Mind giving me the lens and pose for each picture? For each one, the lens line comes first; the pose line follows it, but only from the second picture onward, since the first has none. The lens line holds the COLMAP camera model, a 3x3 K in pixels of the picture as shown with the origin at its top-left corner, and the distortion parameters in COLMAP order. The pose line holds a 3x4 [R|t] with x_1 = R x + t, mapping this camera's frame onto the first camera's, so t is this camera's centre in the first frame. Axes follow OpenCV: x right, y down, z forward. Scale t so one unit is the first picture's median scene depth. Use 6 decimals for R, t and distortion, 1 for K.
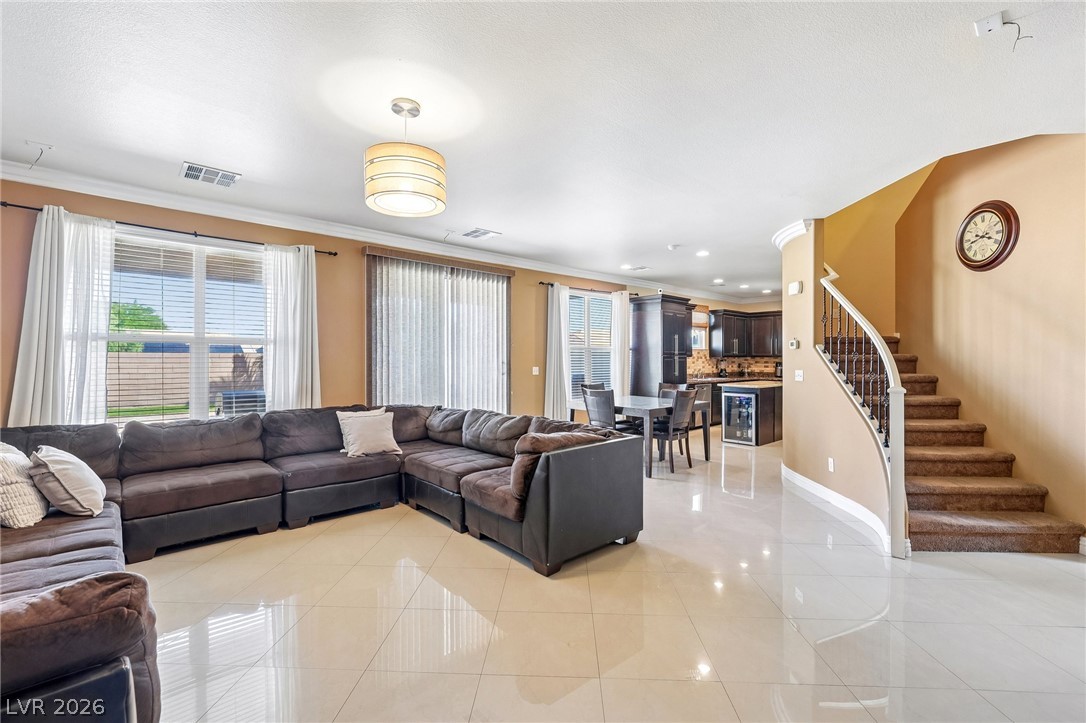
lens RADIAL K [[472.6, 0, 541.9], [0, 472.6, 356.0], [0, 0, 1]] dist [-0.001838, 0.001184]
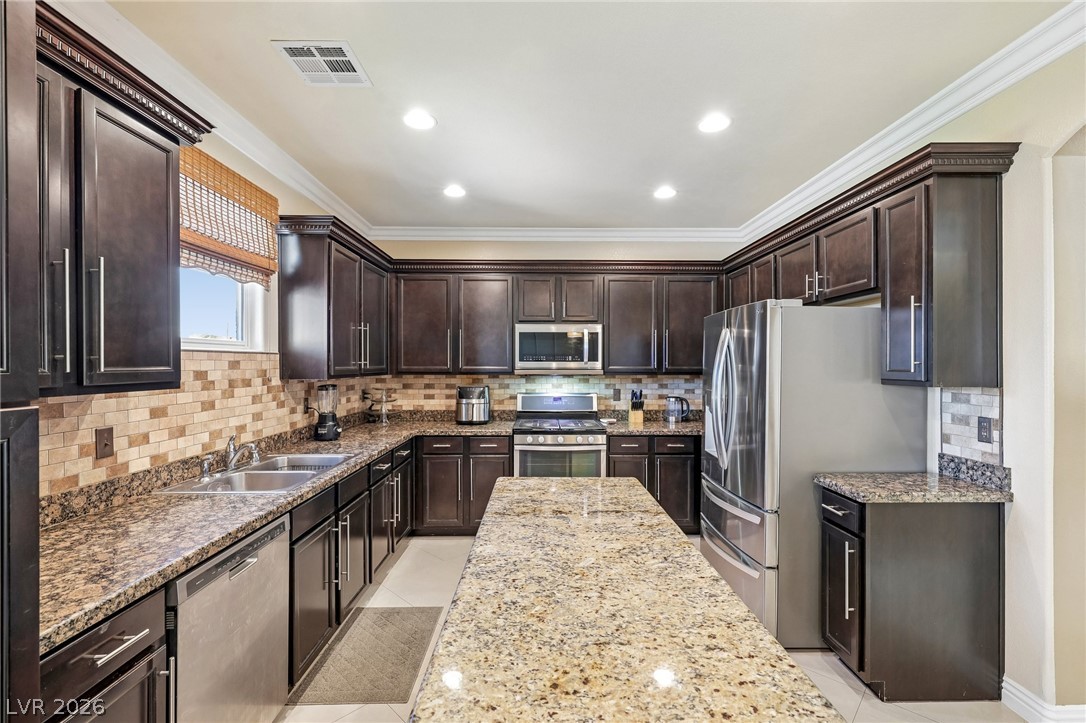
lens RADIAL K [[472.6, 0, 538.3], [0, 472.6, 364.4], [0, 0, 1]] dist [-0.001838, 0.001184]
pose [[0.681913, -0.000425, 0.731433, 0.244144], [0.001238, 0.999999, -0.000573, -0.006287], [-0.731432, 0.001297, 0.681913, 0.669763]]
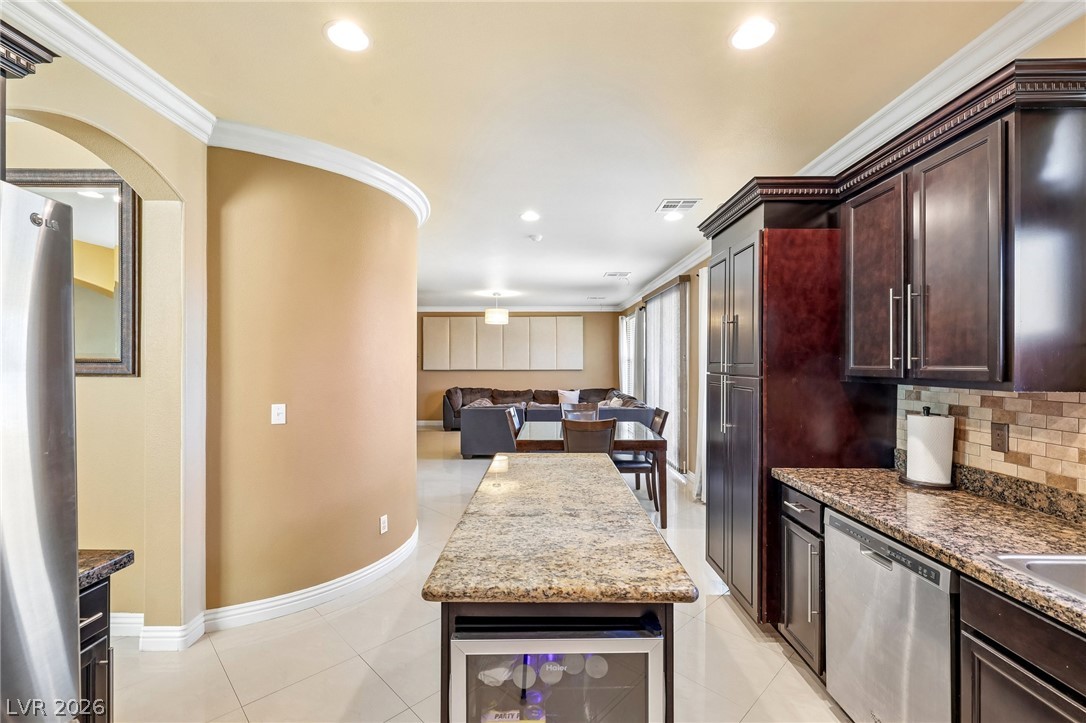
lens RADIAL K [[472.6, 0, 545.1], [0, 472.6, 365.0], [0, 0, 1]] dist [-0.001838, 0.001184]
pose [[-0.682942, 0.000122, -0.730473, 0.488719], [-0.002412, 0.999994, 0.002423, -0.006061], [0.730469, 0.003416, -0.682938, 0.875744]]
